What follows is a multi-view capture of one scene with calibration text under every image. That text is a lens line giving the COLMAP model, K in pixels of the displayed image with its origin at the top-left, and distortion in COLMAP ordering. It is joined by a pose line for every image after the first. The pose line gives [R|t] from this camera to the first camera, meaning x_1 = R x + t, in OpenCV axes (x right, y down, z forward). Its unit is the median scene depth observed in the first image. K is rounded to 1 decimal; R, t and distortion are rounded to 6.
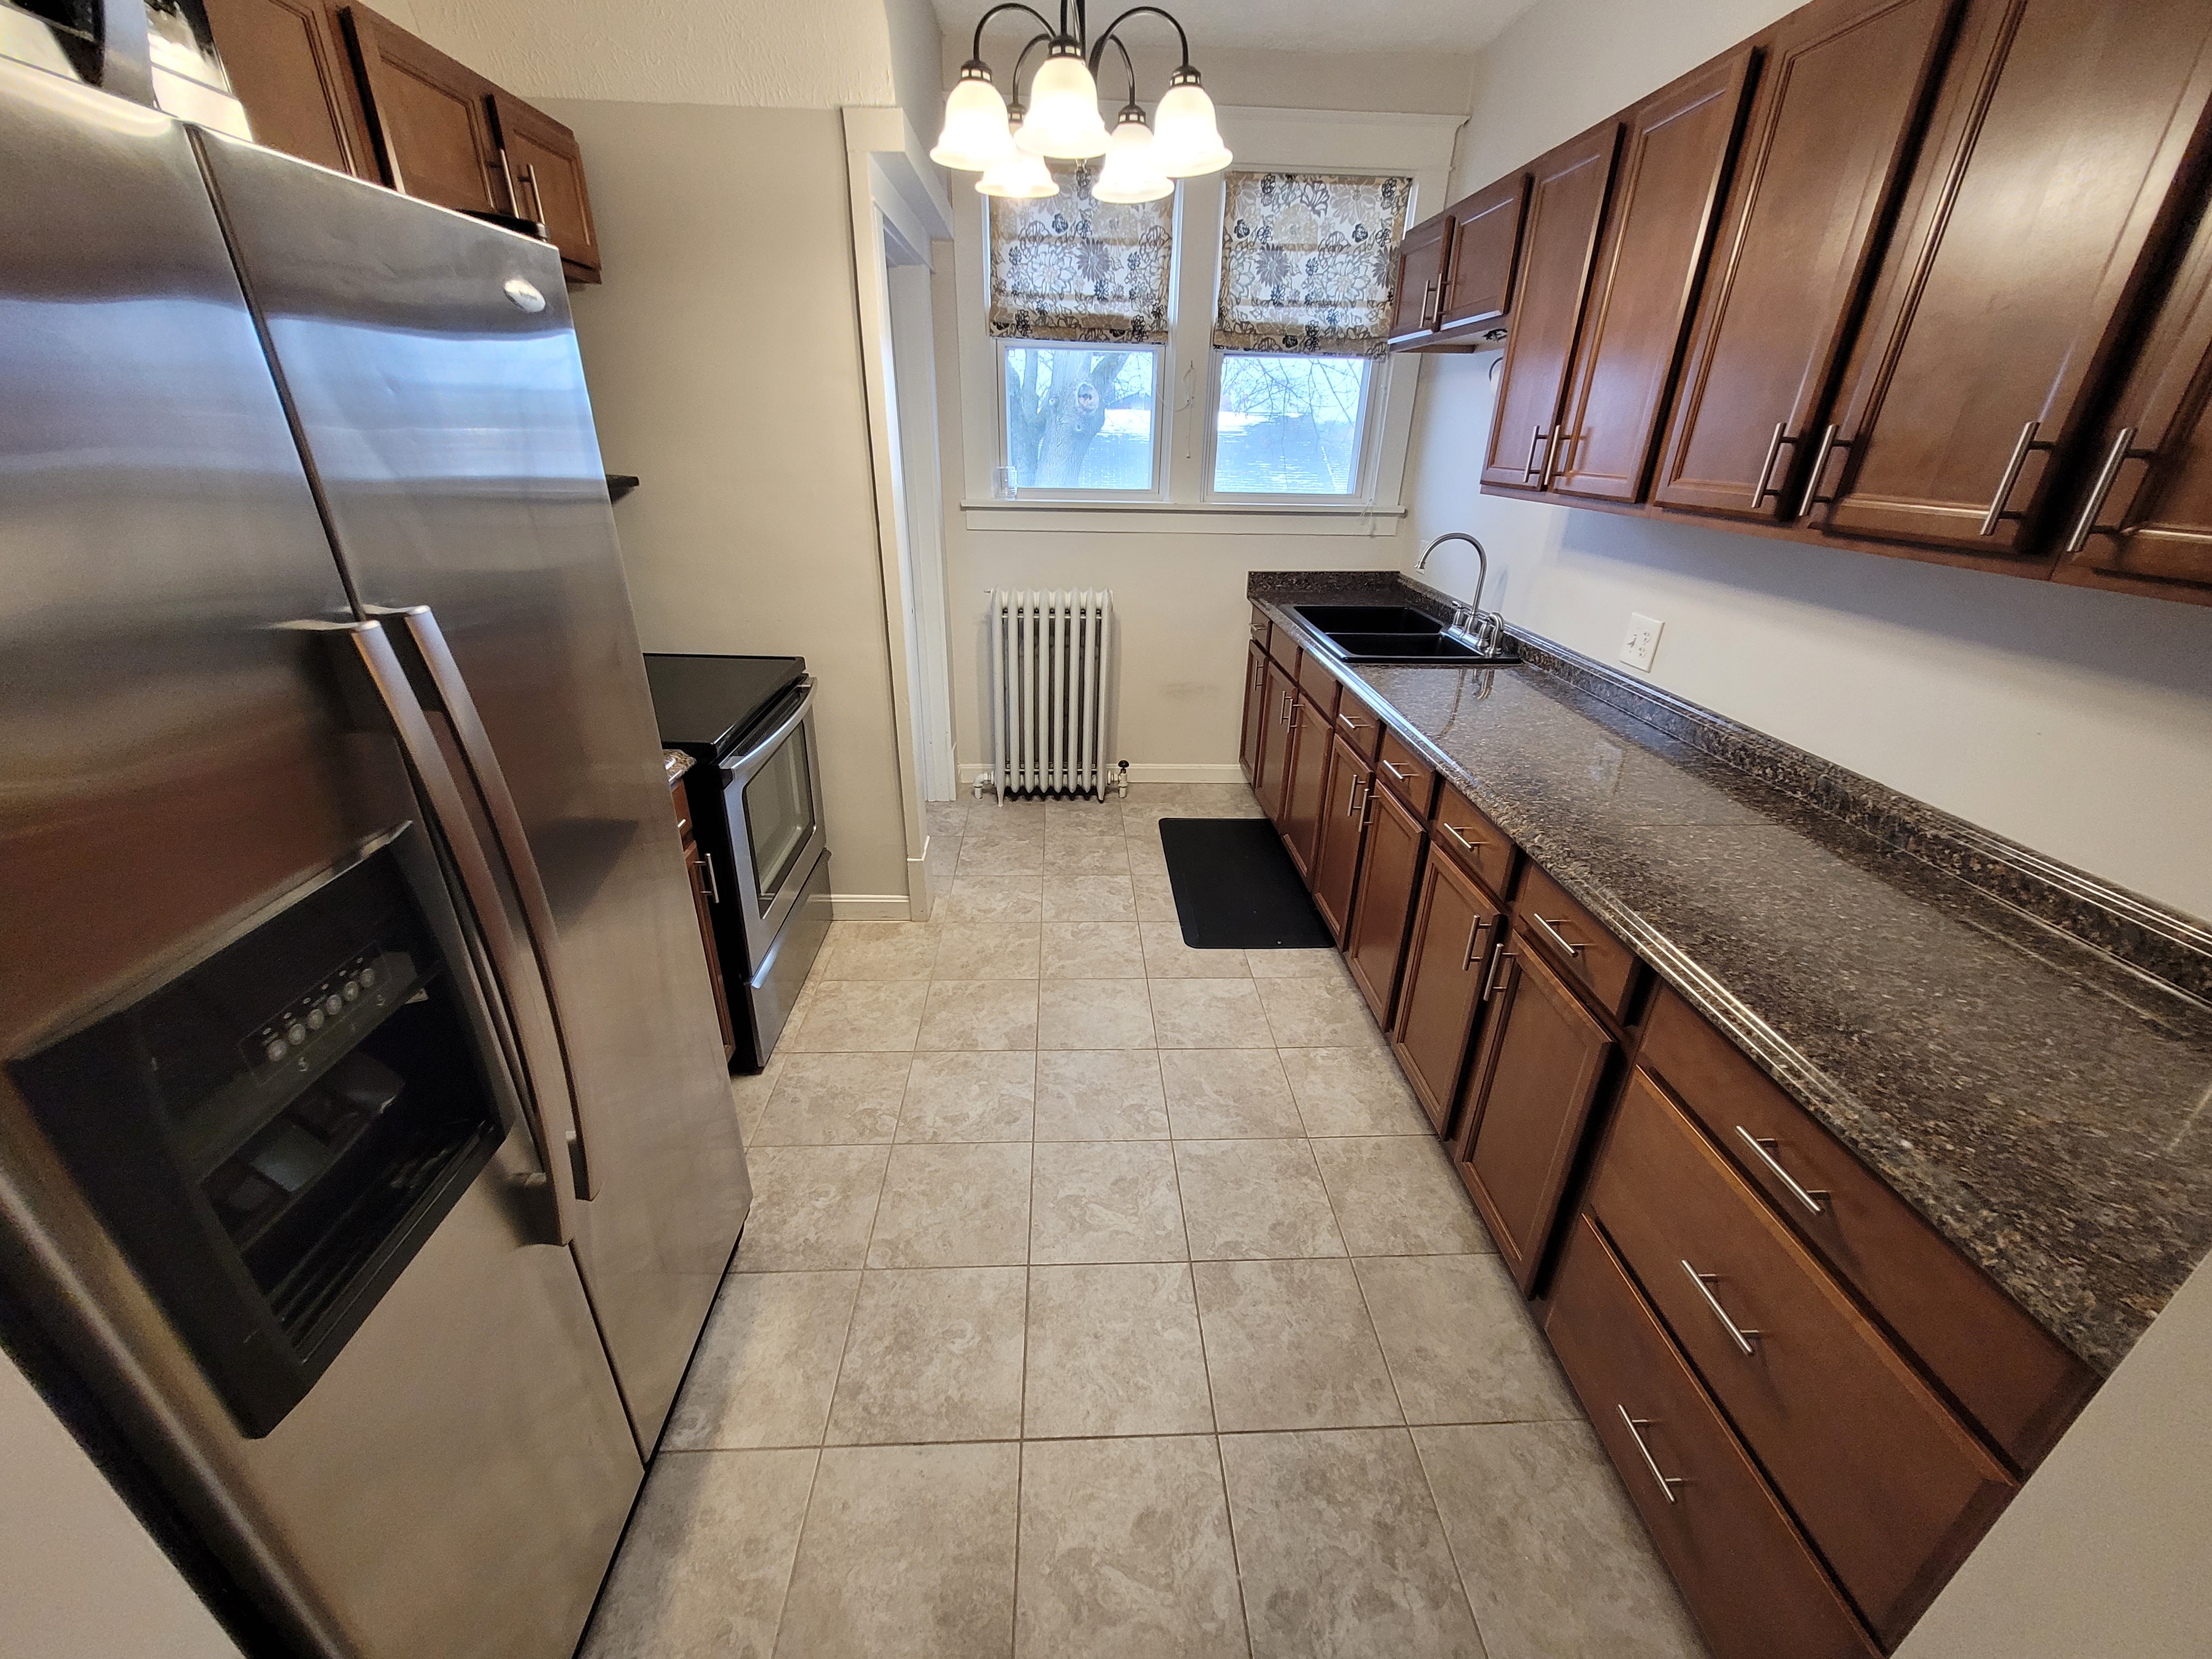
lens RADIAL K [[861.4, 0, 1104.6], [0, 861.4, 833.8], [0, 0, 1]] dist [-0.000428, -0.000135]
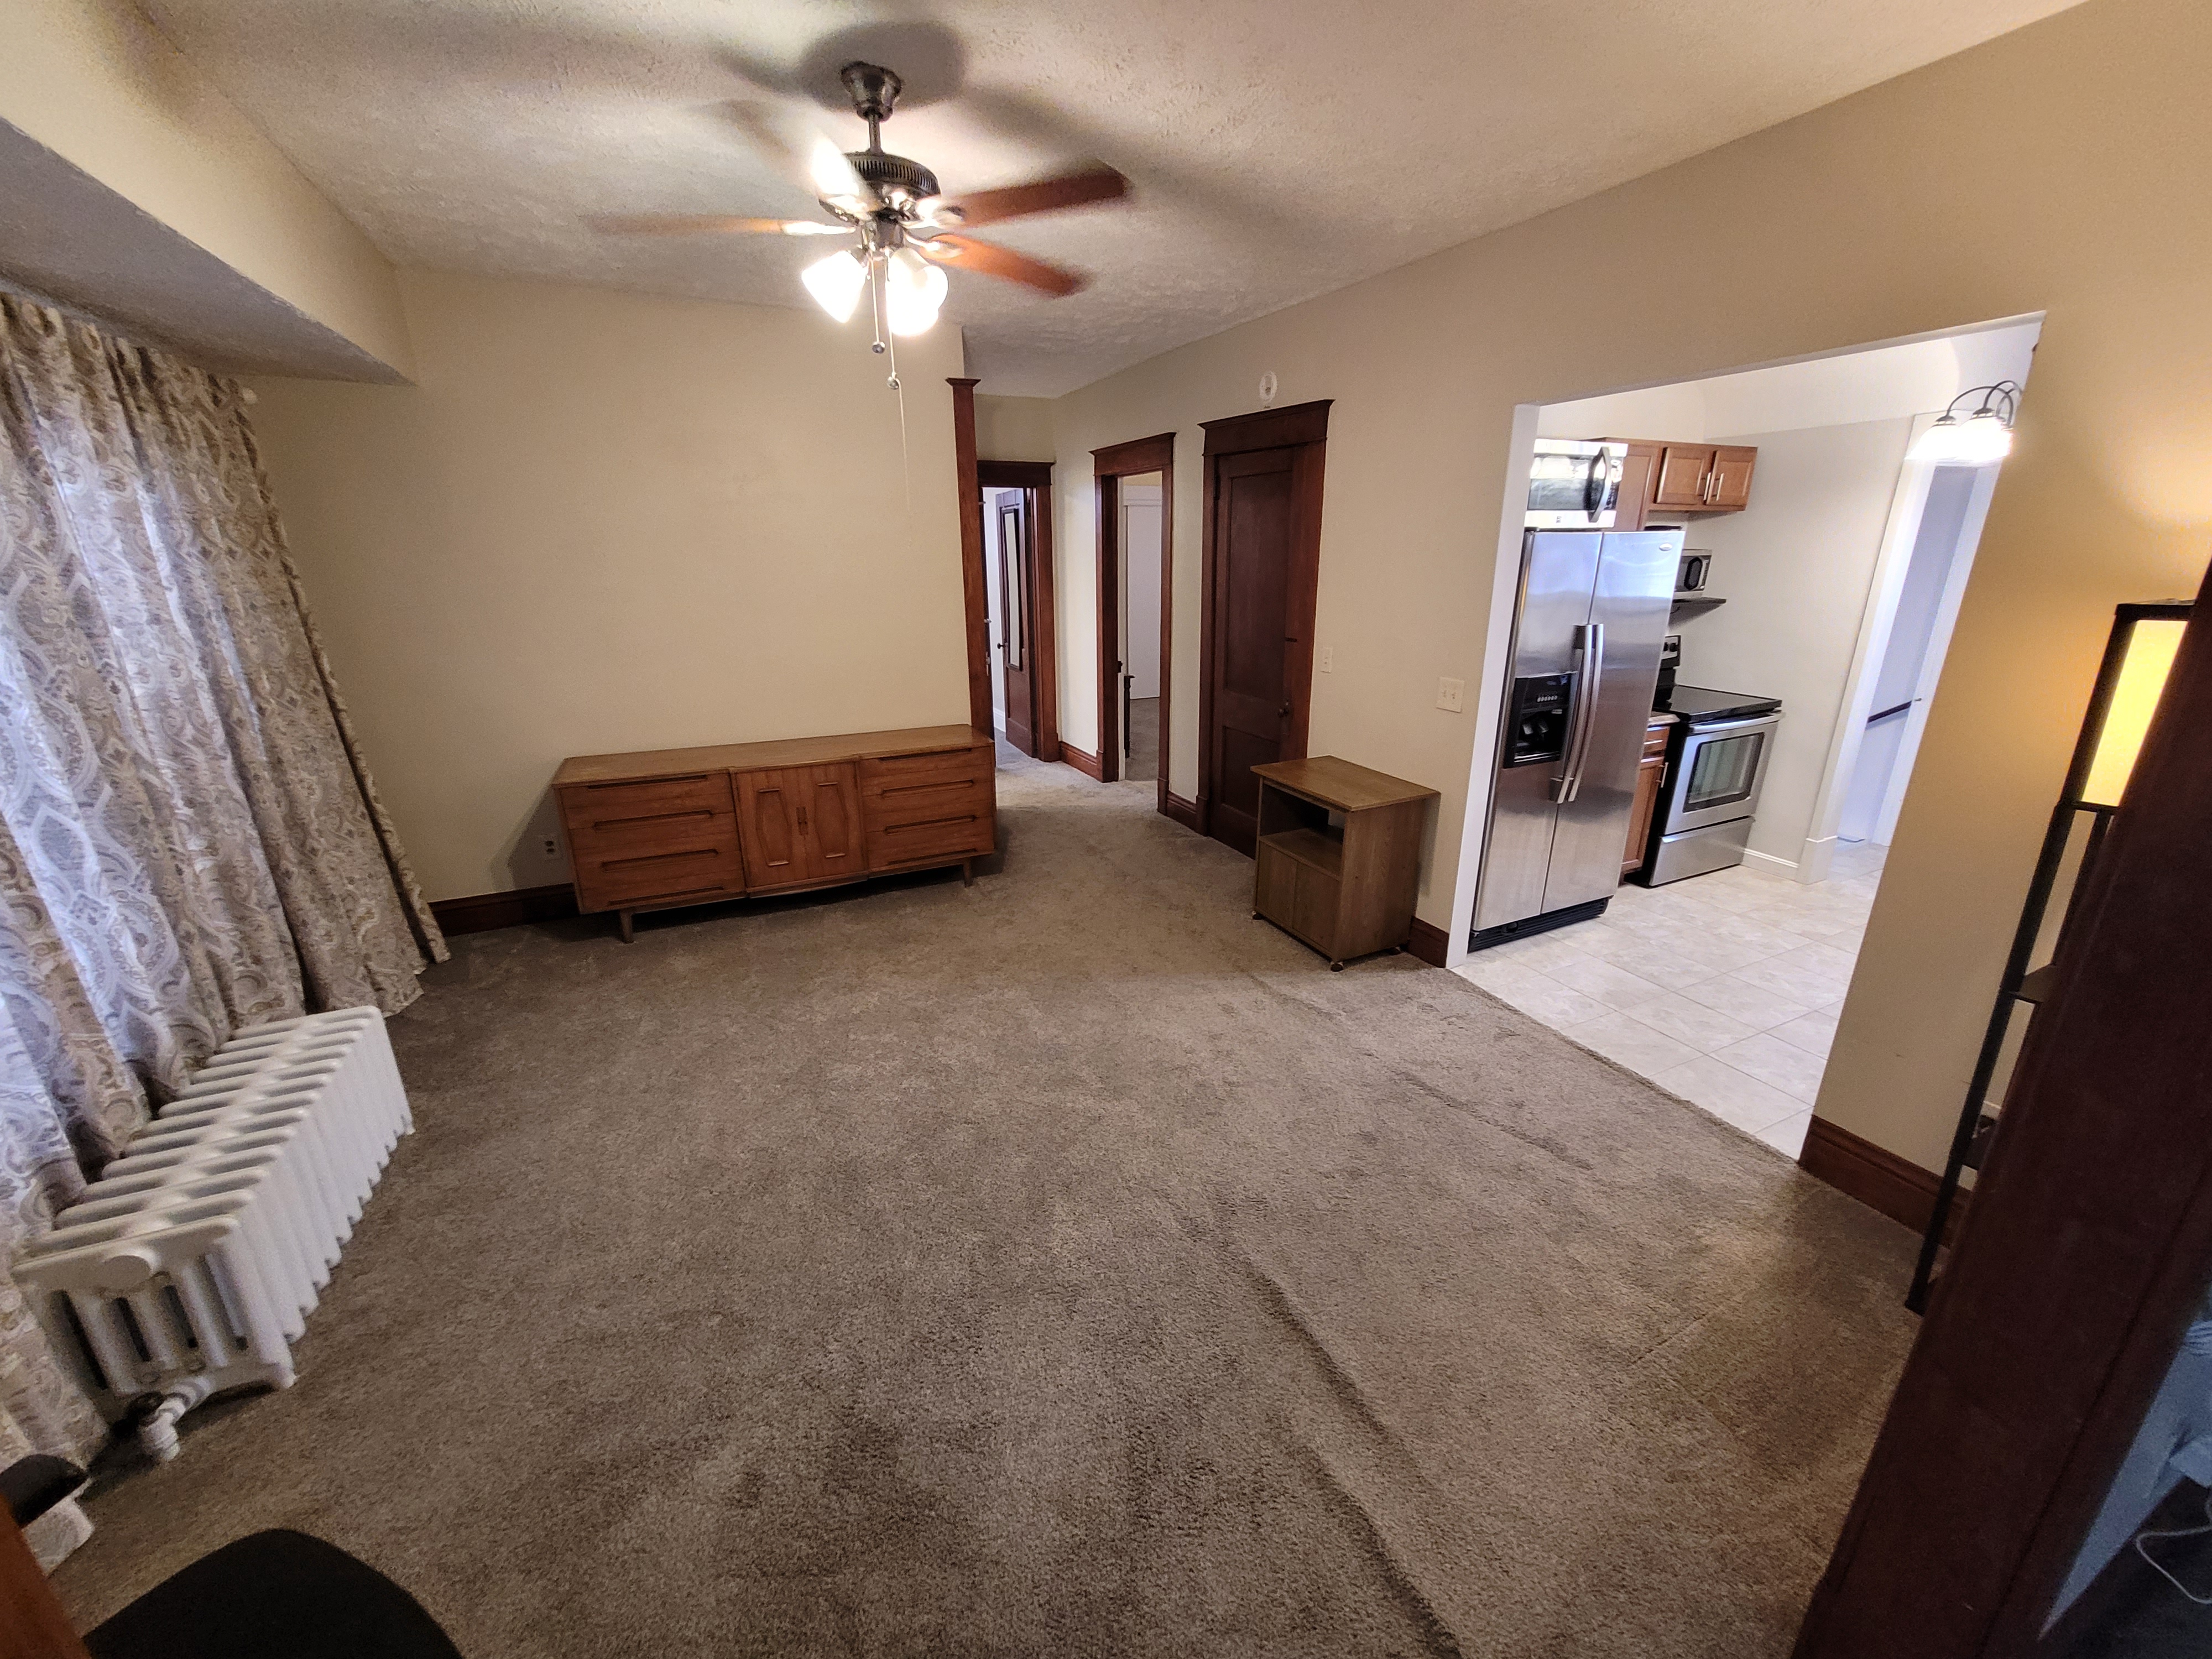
lens RADIAL K [[862.4, 0, 1104.1], [0, 862.4, 832.4], [0, 0, 1]] dist [0.002254, 0.000154]
pose [[0.384165, 0.265393, -0.884299, 0.586845], [-0.376462, 0.919584, 0.112436, 0.286408], [0.843026, 0.289711, 0.453182, -0.689533]]
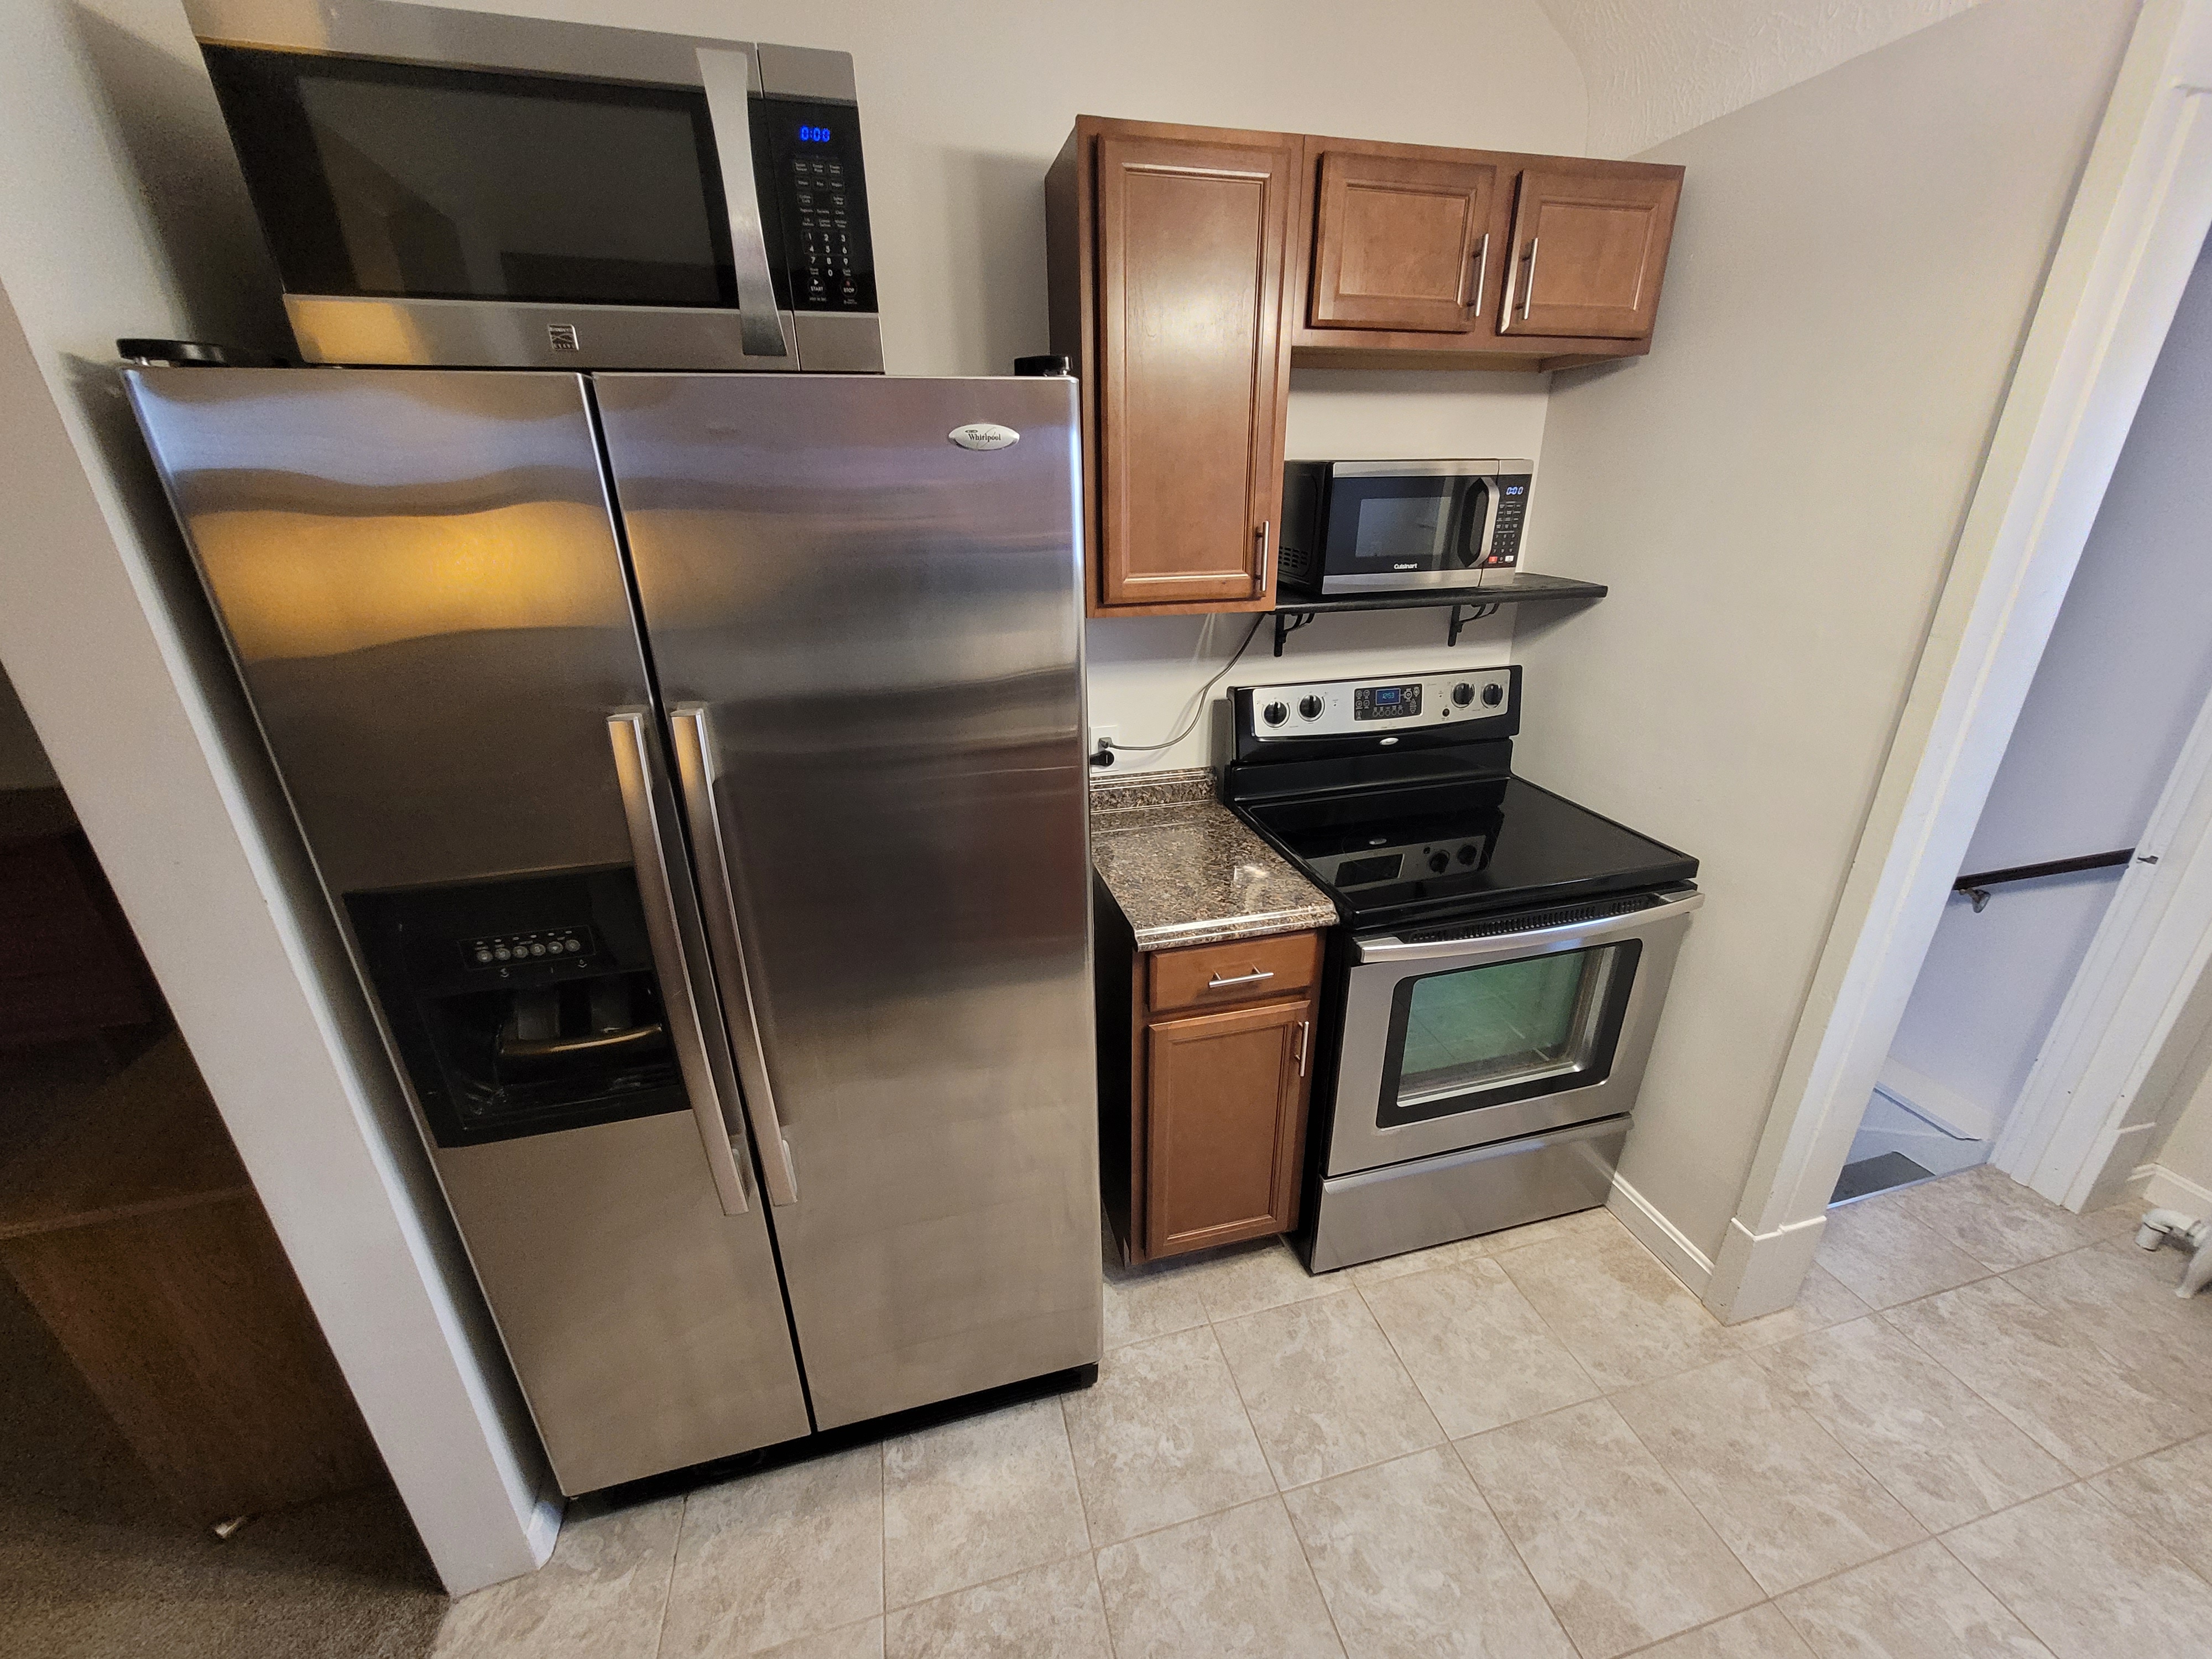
lens RADIAL K [[862.4, 0, 1104.1], [0, 862.4, 832.4], [0, 0, 1]] dist [0.002254, 0.000154]
pose [[0.201907, 0.343986, -0.917010, 0.129096], [-0.402431, 0.882741, 0.242524, -0.160268], [0.892907, 0.320066, 0.316662, 0.293938]]
